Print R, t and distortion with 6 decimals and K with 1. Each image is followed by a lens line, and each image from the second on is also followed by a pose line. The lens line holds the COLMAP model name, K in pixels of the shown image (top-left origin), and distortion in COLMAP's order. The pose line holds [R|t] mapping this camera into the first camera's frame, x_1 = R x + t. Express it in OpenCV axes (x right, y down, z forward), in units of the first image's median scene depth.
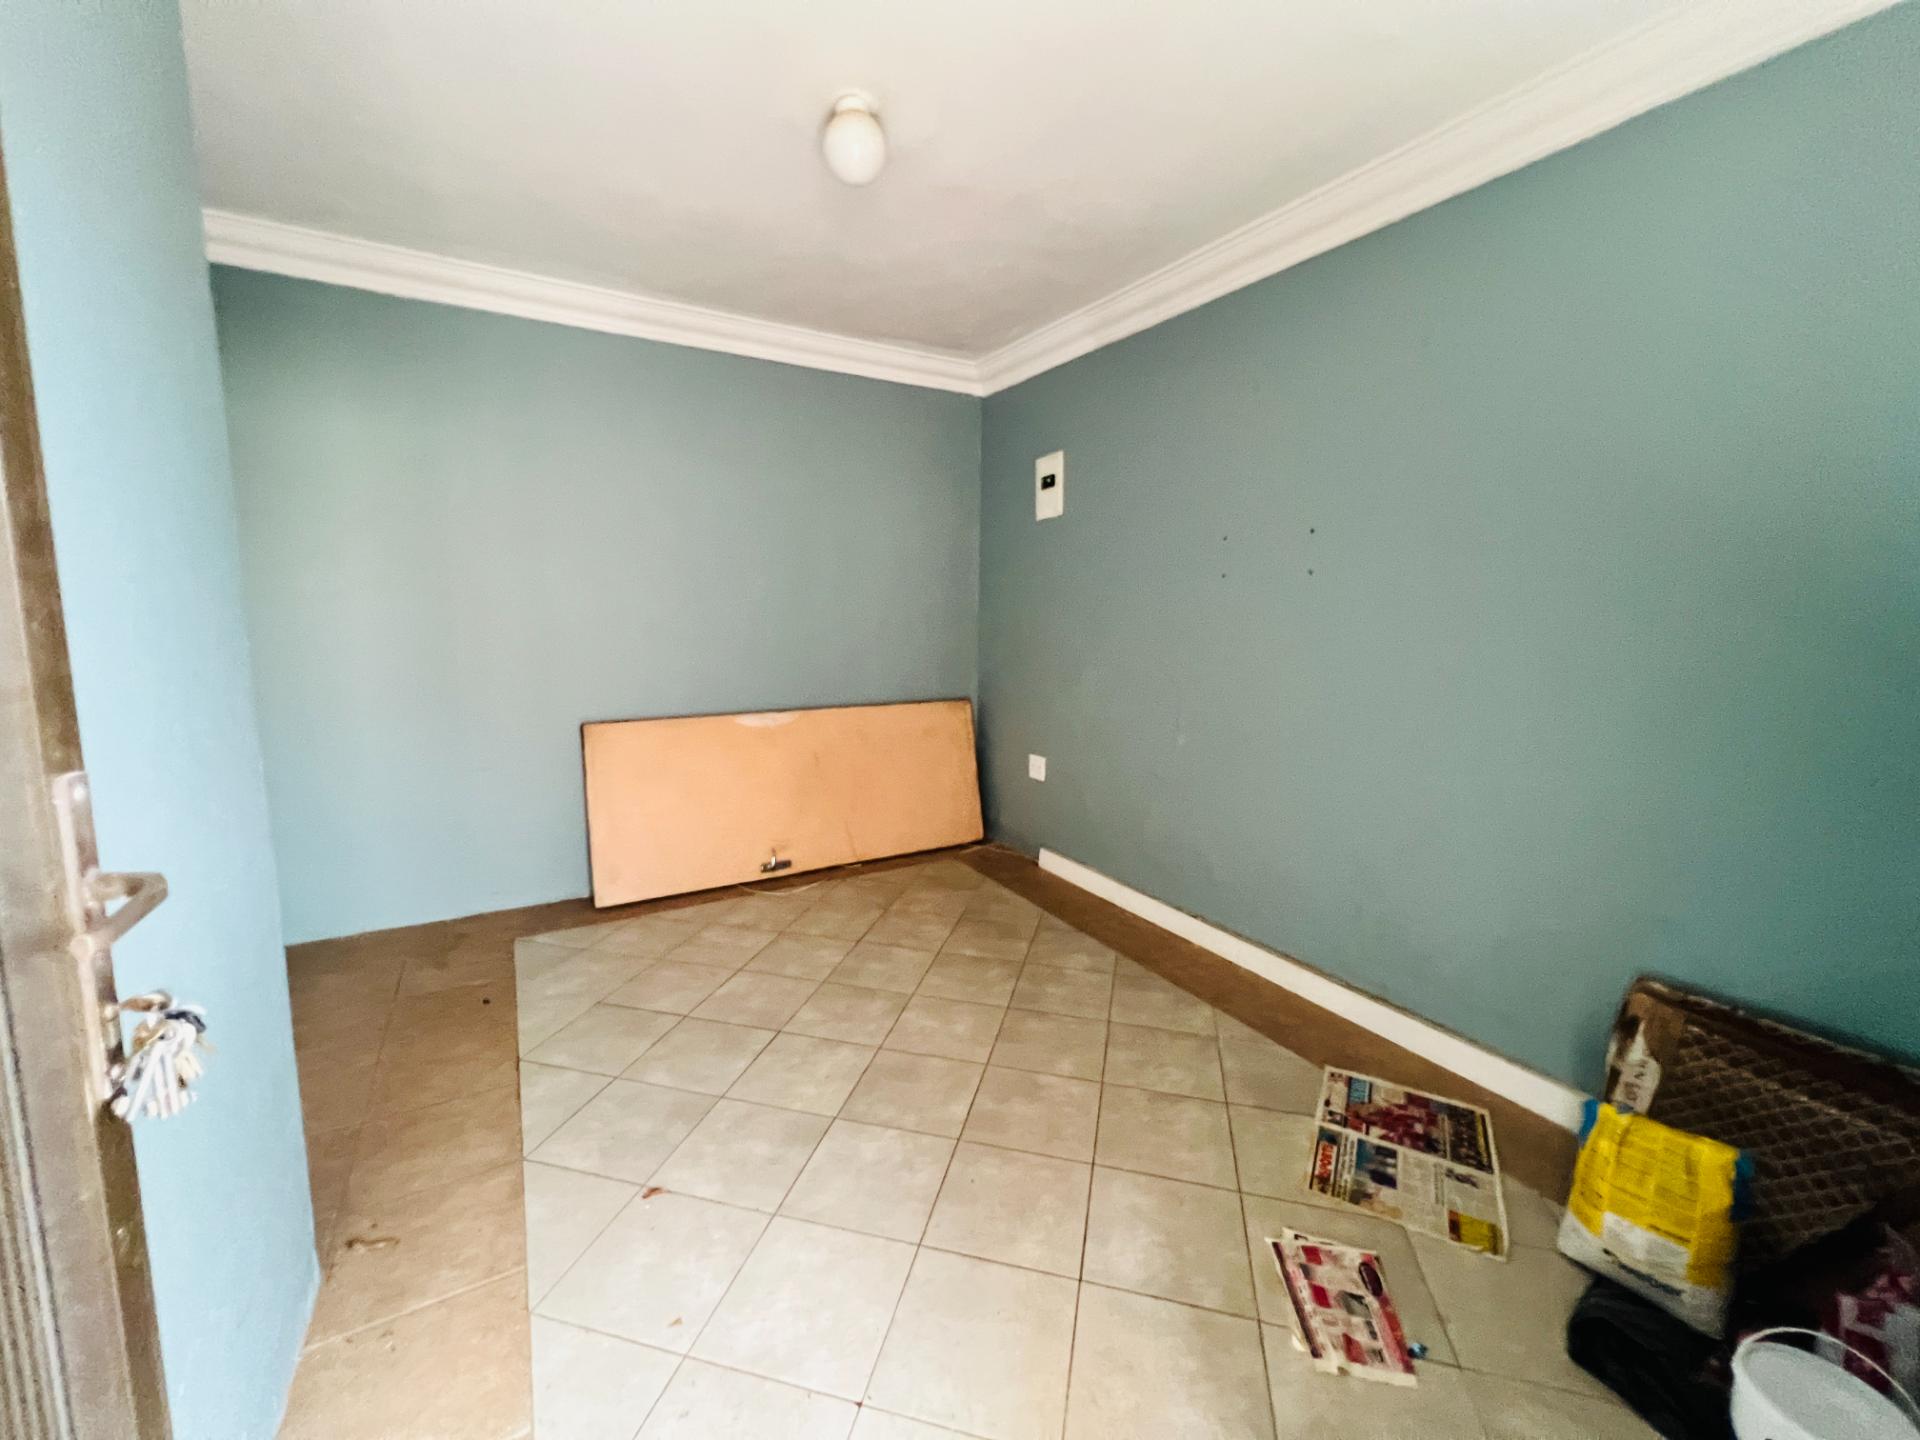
lens RADIAL K [[768.4, 0, 957.5], [0, 768.4, 712.7], [0, 0, 1]] dist [-0.002461, 0.000725]
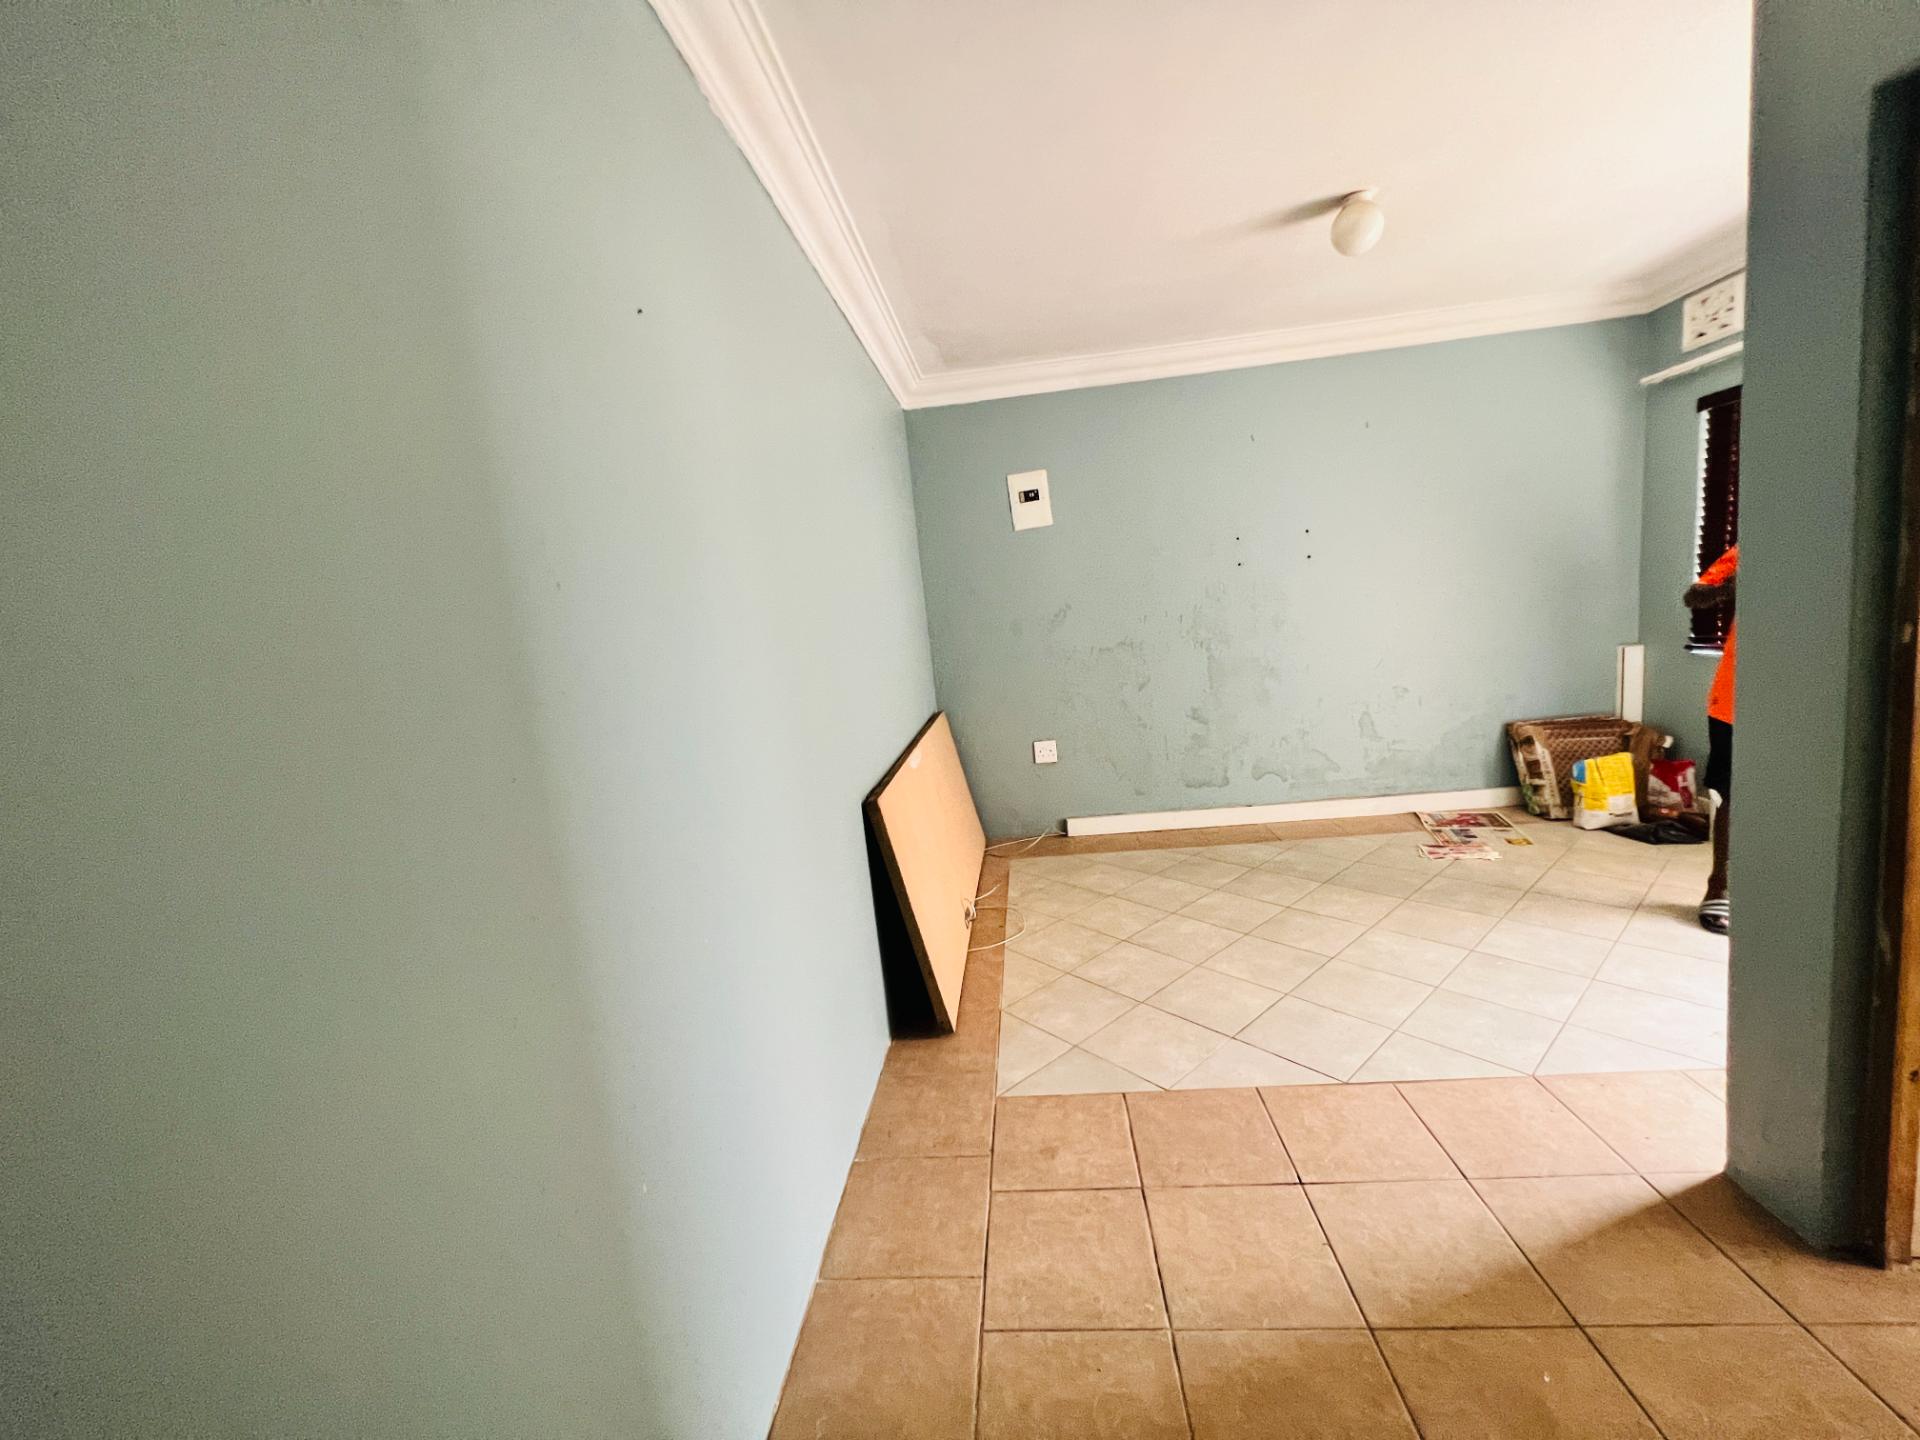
lens RADIAL K [[768.4, 0, 960.4], [0, 768.4, 715.6], [0, 0, 1]] dist [-0.002461, 0.000725]
pose [[0.576788, -0.185432, 0.795569, -1.159026], [0.215358, 0.973960, 0.070877, -0.116128], [-0.787995, 0.130451, 0.601703, 0.578782]]
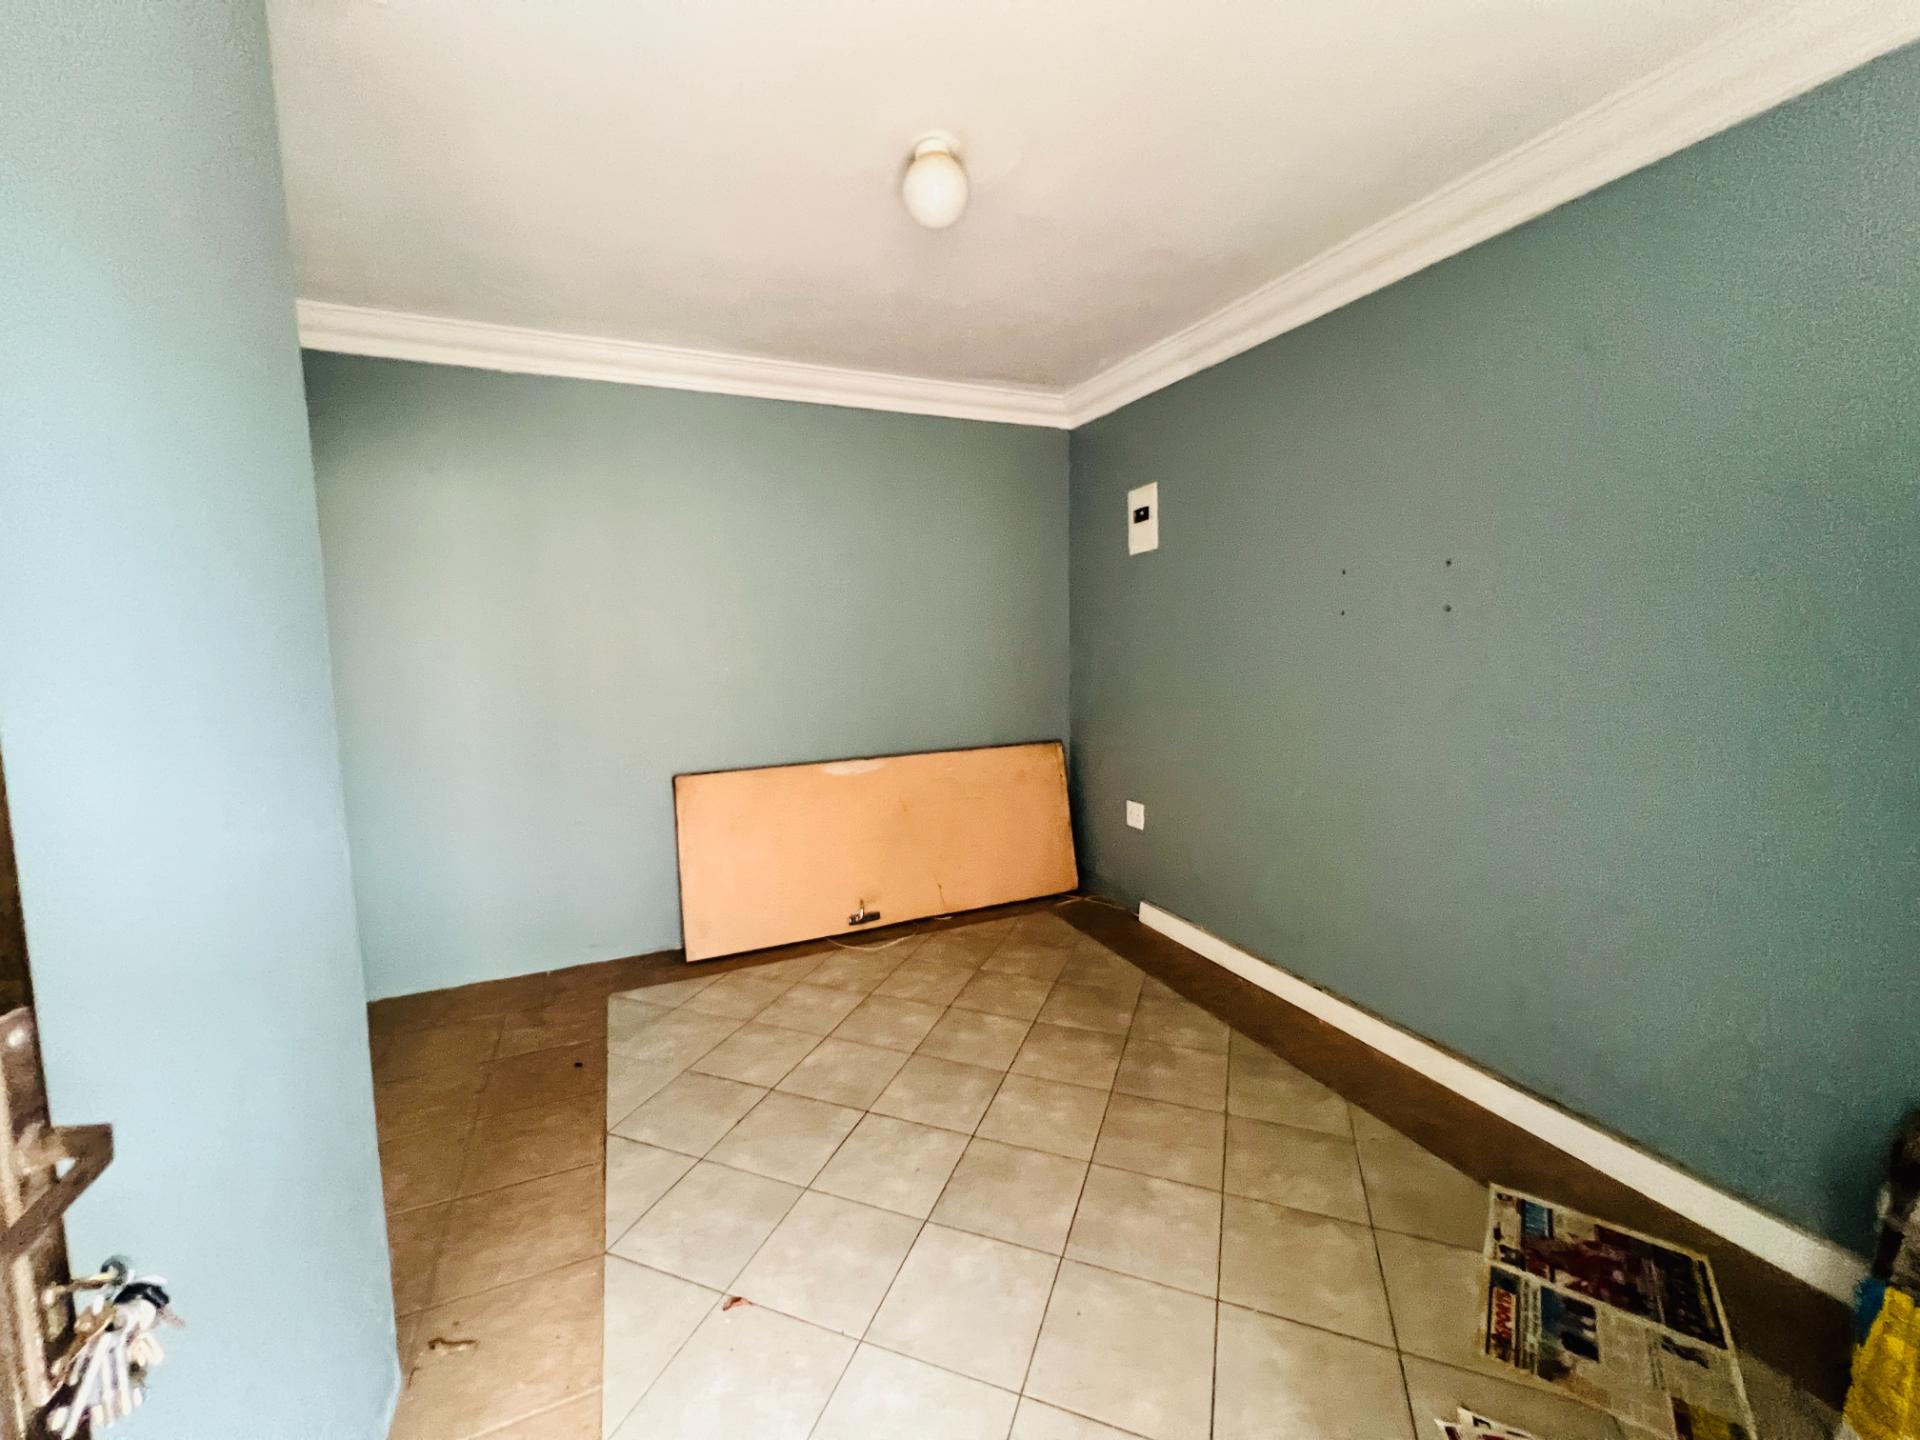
lens RADIAL K [[768.4, 0, 956.6], [0, 768.4, 712.8], [0, 0, 1]] dist [-0.002461, 0.000725]
pose [[0.993243, -0.016468, -0.114877, -0.005080], [0.012800, 0.999387, -0.032596, -0.035890], [0.115344, 0.030906, 0.992845, 0.048409]]
